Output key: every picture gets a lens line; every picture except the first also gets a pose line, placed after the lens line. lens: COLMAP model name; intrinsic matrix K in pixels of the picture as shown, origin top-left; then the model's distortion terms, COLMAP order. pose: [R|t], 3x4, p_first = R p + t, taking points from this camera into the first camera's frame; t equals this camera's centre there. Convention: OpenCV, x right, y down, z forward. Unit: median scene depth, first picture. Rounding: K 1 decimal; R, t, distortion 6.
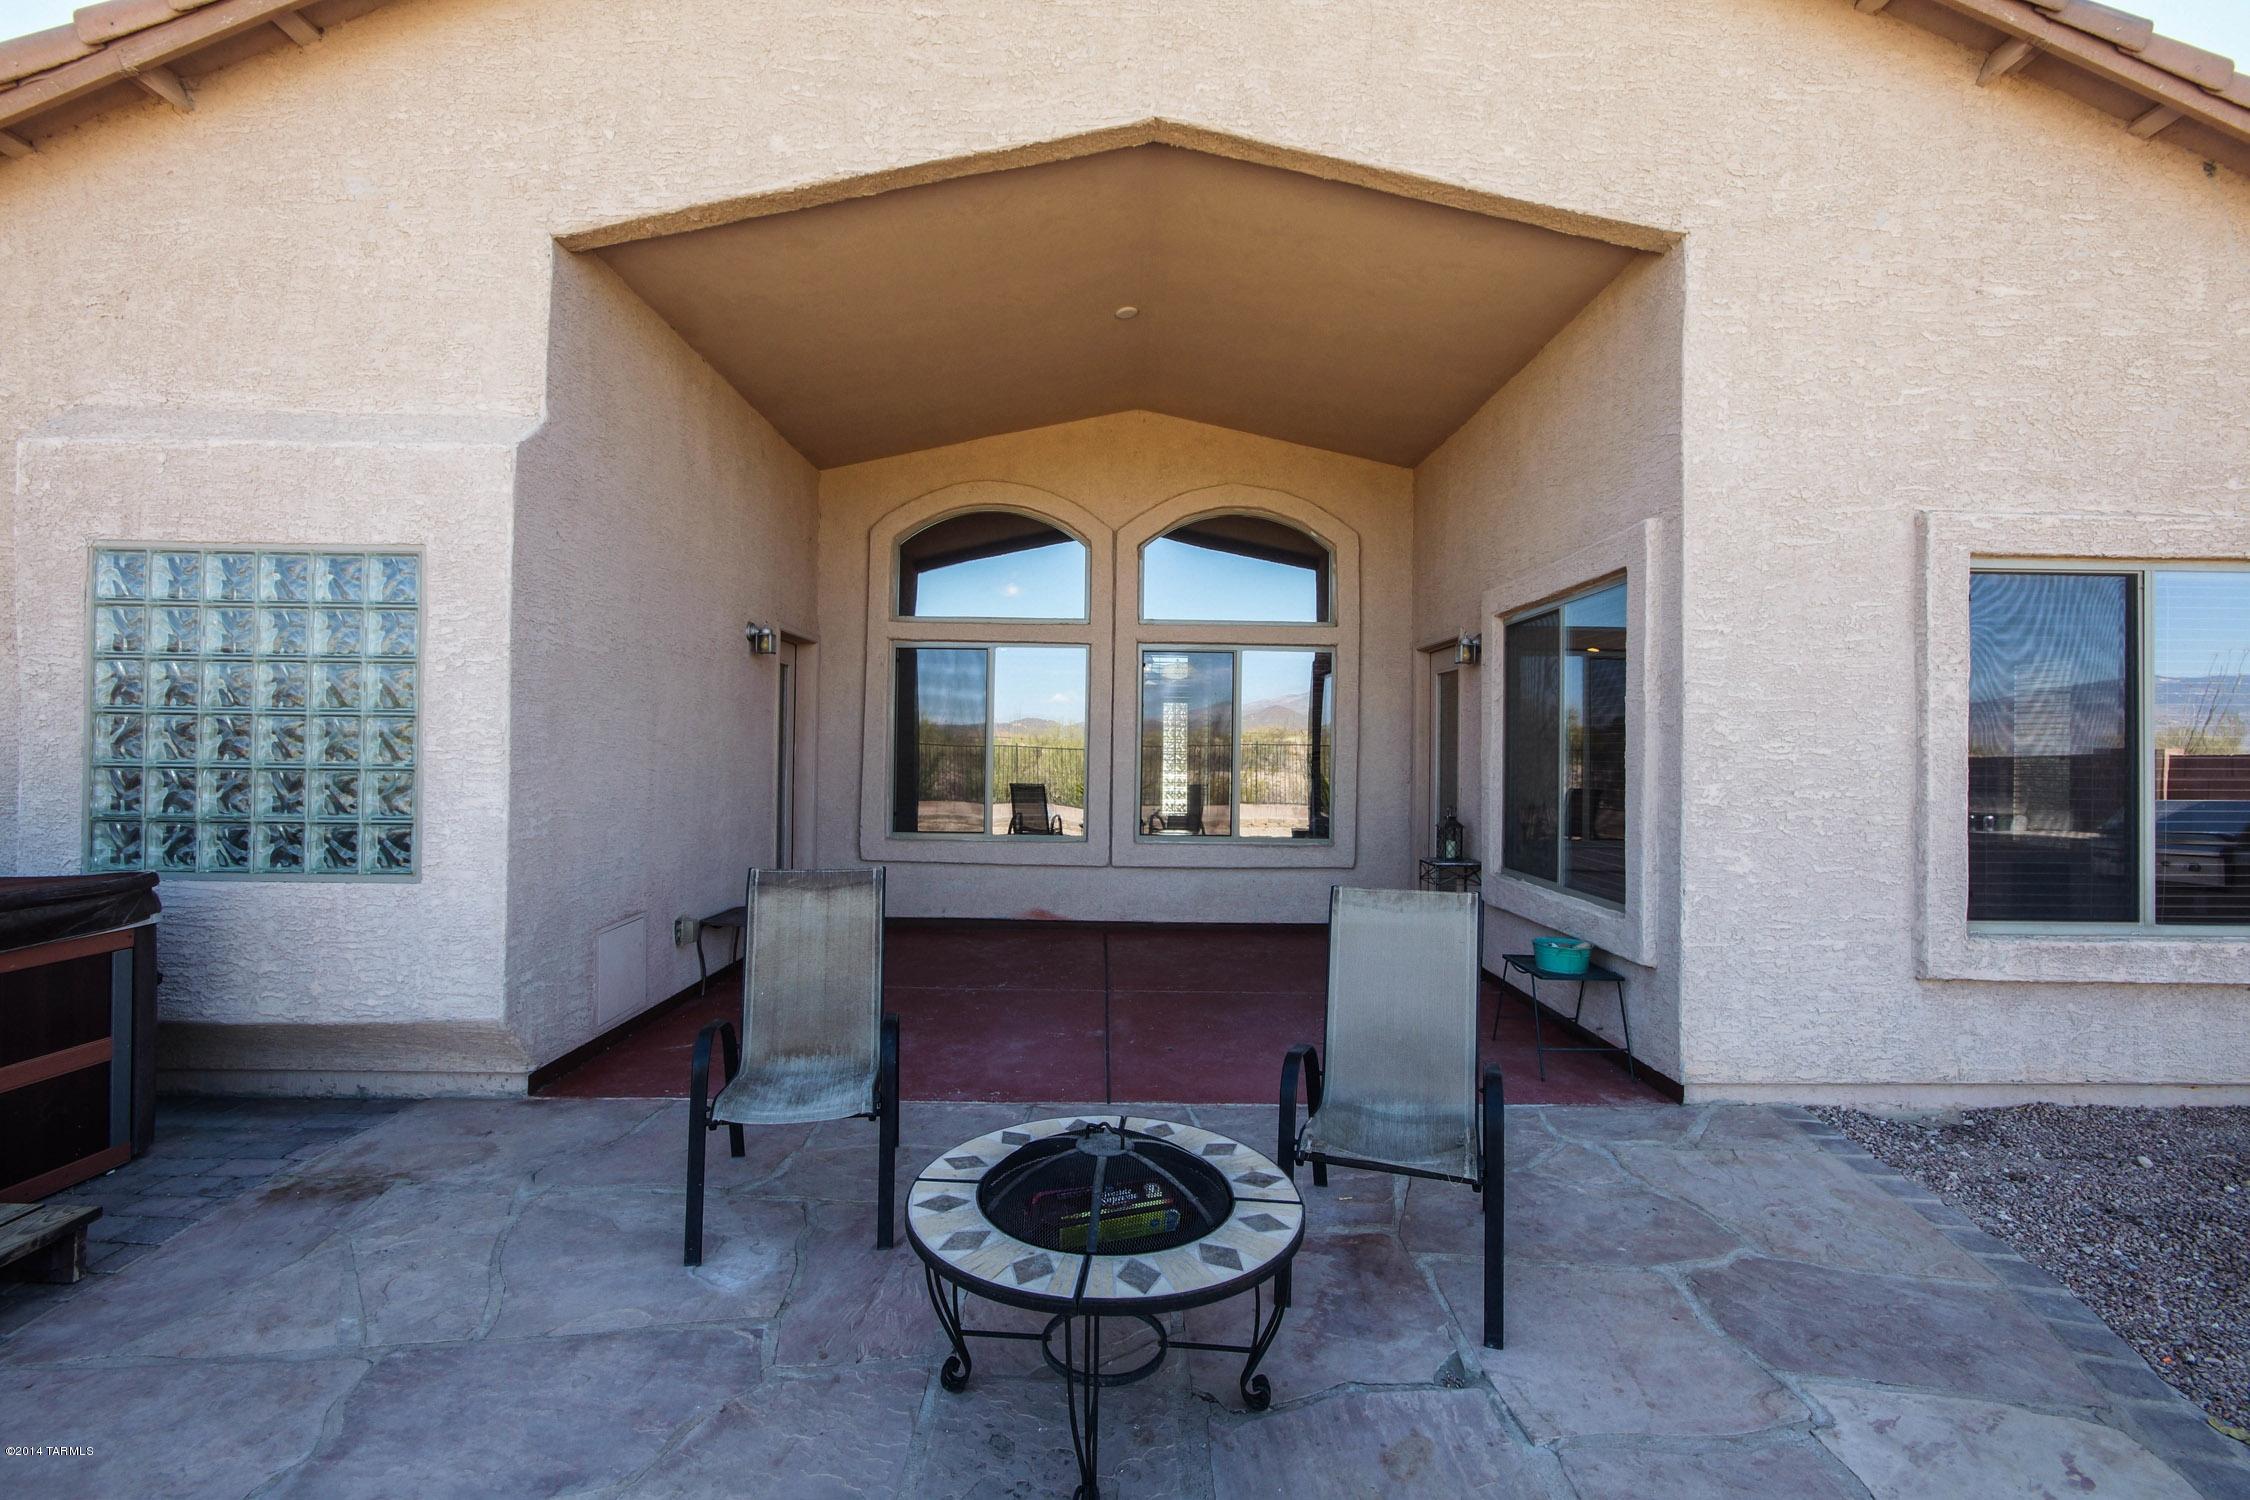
lens RADIAL K [[1001.0, 0, 1122.9], [0, 1001.0, 743.4], [0, 0, 1]] dist [-0.009225, 0.002457]
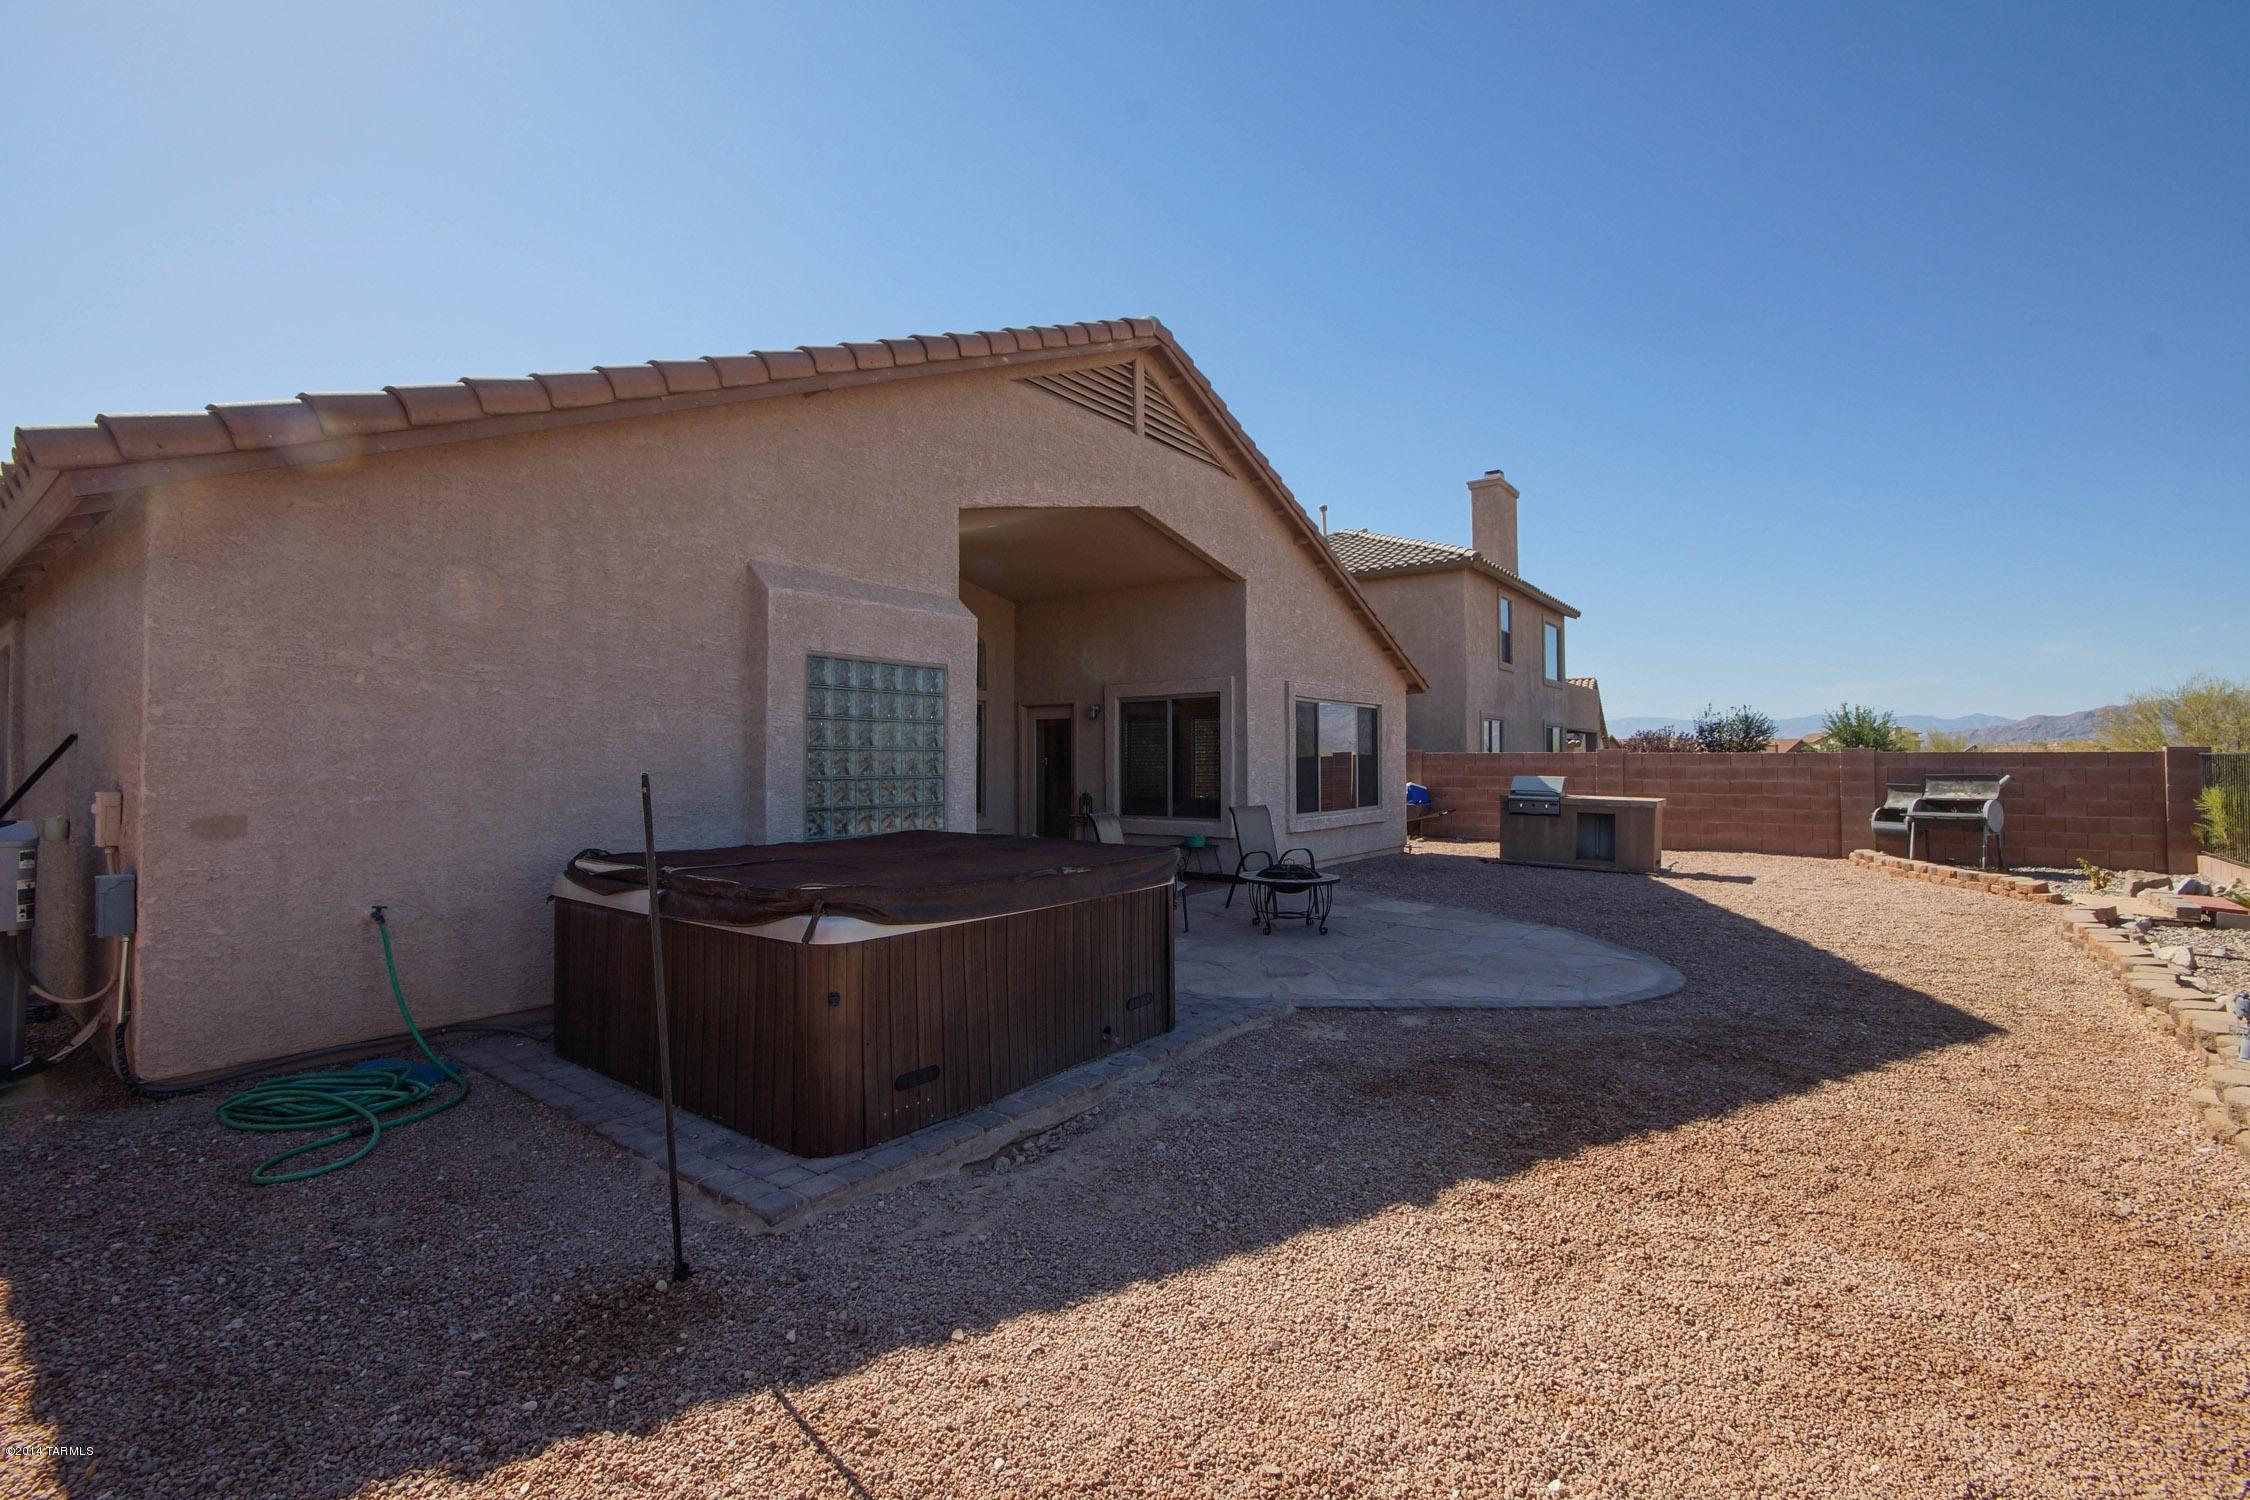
lens RADIAL K [[1001.0, 0, 1123.8], [0, 1001.0, 745.3], [0, 0, 1]] dist [-0.009225, 0.002457]
pose [[0.609327, -0.000617, 0.792919, -1.965497], [0.008051, 0.999953, -0.005408, -0.022673], [-0.792878, 0.009679, 0.609303, -0.474448]]
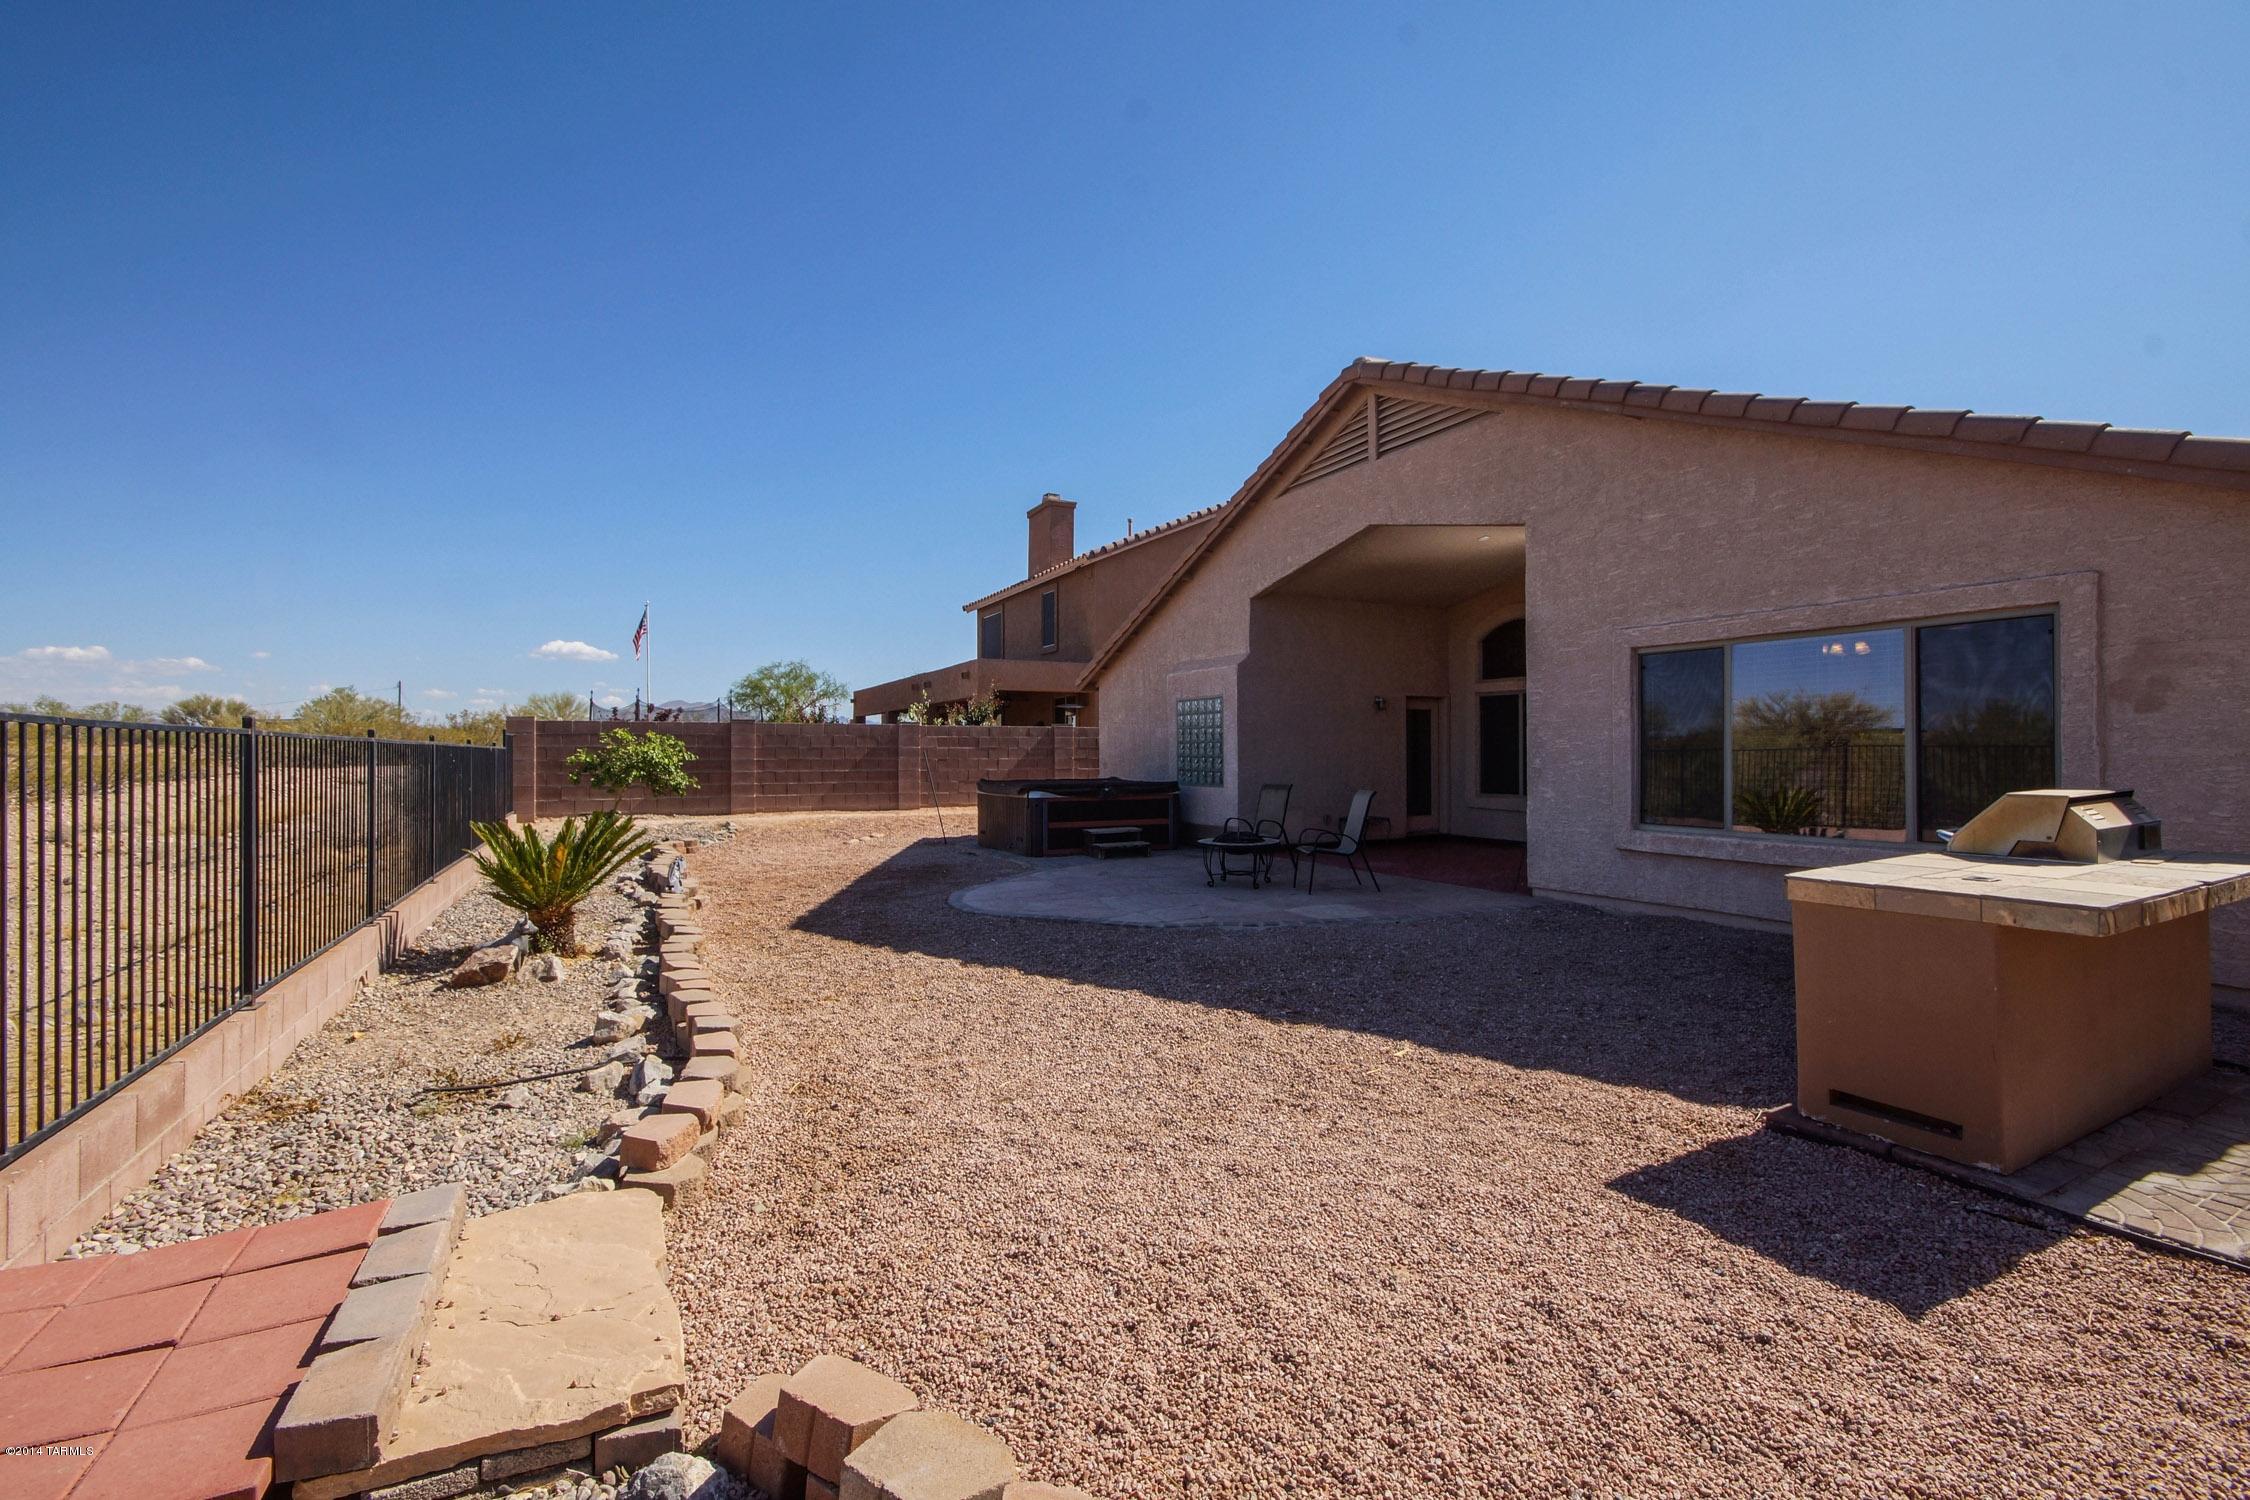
lens RADIAL K [[1001.0, 0, 1119.8], [0, 1001.0, 746.5], [0, 0, 1]] dist [-0.009225, 0.002457]
pose [[0.446276, -0.018667, -0.894701, 2.234682], [0.013960, 0.999806, -0.013897, 0.031687], [0.894787, -0.006288, 0.446450, -0.903377]]
